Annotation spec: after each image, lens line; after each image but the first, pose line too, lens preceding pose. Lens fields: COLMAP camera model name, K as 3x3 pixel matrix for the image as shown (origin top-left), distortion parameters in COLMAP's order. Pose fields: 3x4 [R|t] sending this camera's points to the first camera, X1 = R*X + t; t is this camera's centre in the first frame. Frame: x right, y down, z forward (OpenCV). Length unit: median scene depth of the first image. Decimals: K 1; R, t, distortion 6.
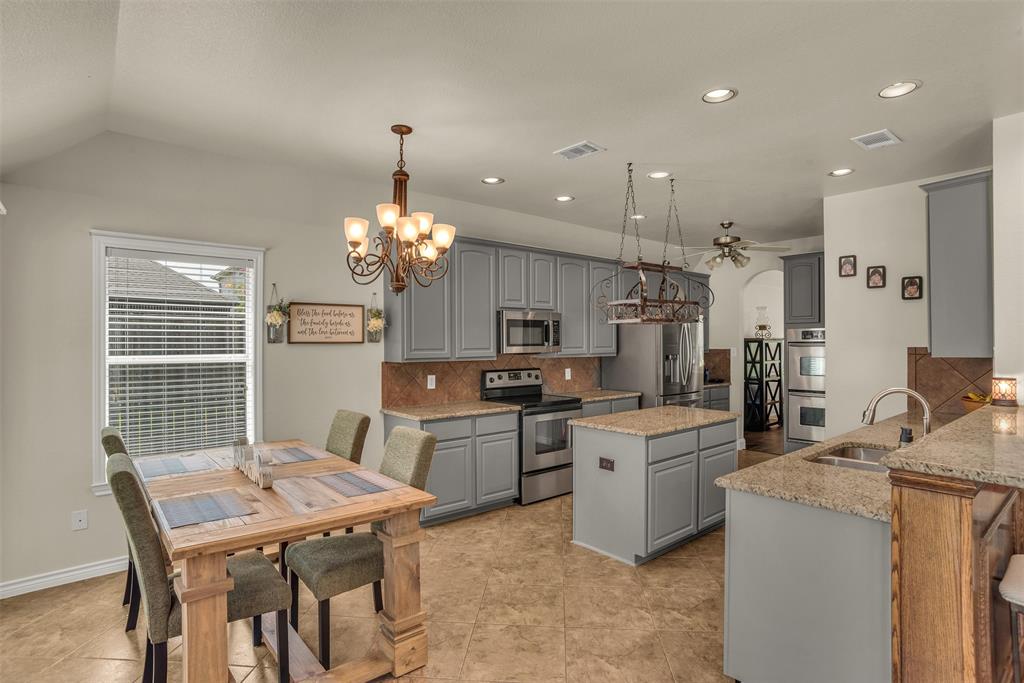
lens RADIAL K [[526.8, 0, 517.1], [0, 526.8, 339.8], [0, 0, 1]] dist [-0.069840, 0.038619]
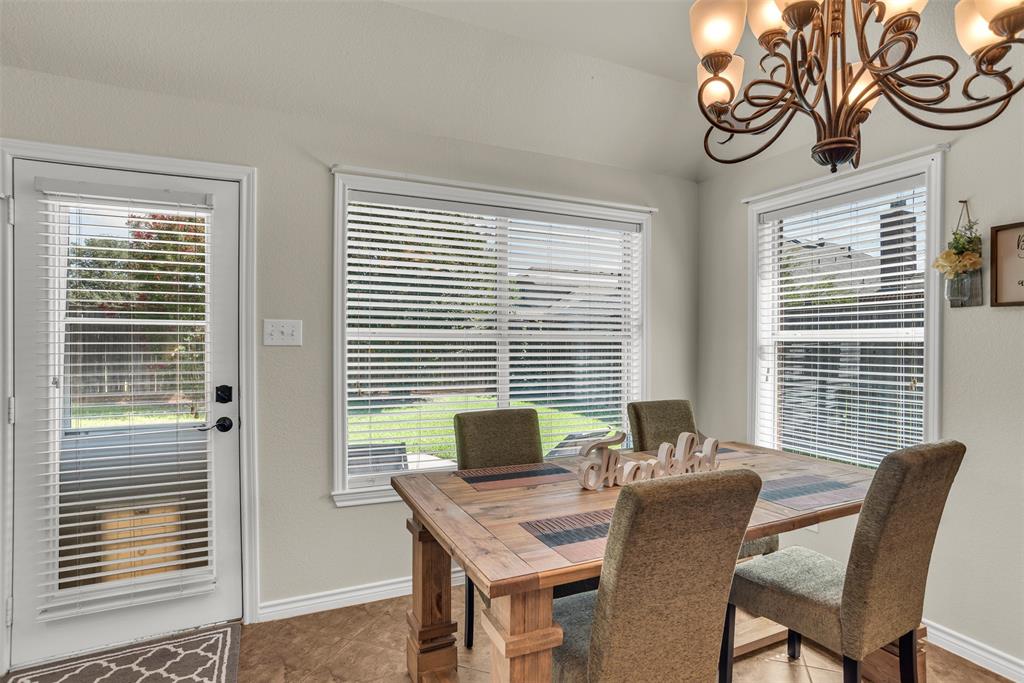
lens RADIAL K [[526.8, 0, 517.1], [0, 526.8, 339.8], [0, 0, 1]] dist [-0.069840, 0.038619]
pose [[-0.269750, -0.000480, -0.962930, 0.188989], [0.008174, 0.999963, -0.002788, 0.039484], [0.962896, -0.008623, -0.269736, 0.690877]]
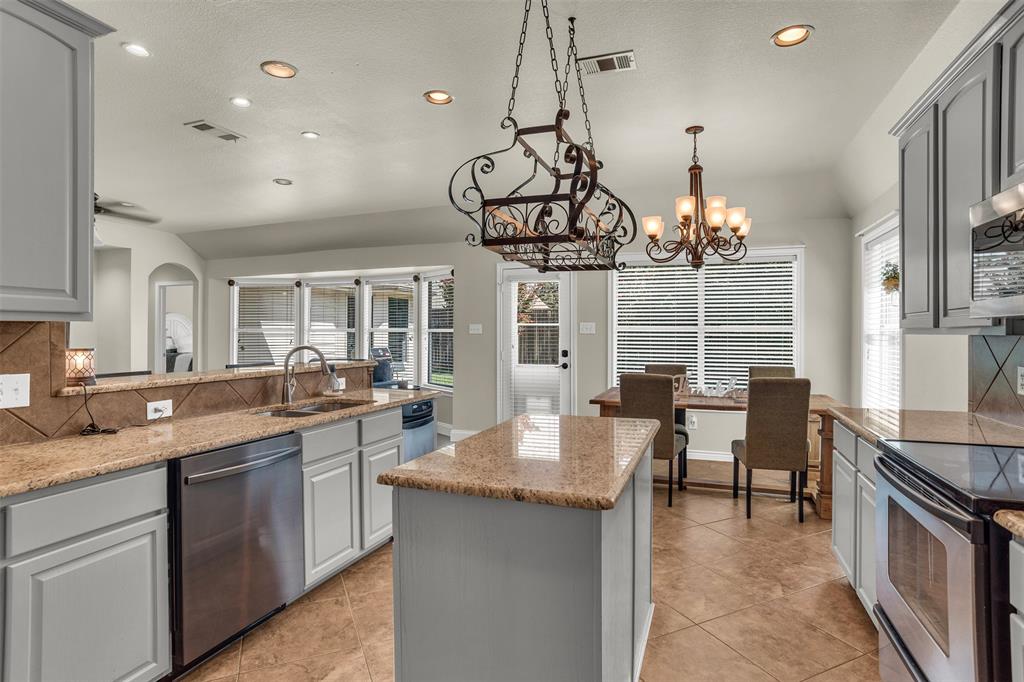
lens RADIAL K [[526.8, 0, 517.1], [0, 526.8, 339.3], [0, 0, 1]] dist [-0.069840, 0.038619]
pose [[-0.873566, 0.009483, -0.486614, 0.562142], [0.006702, 0.999950, 0.007456, 0.045328], [0.486660, 0.003251, -0.873586, 1.465444]]
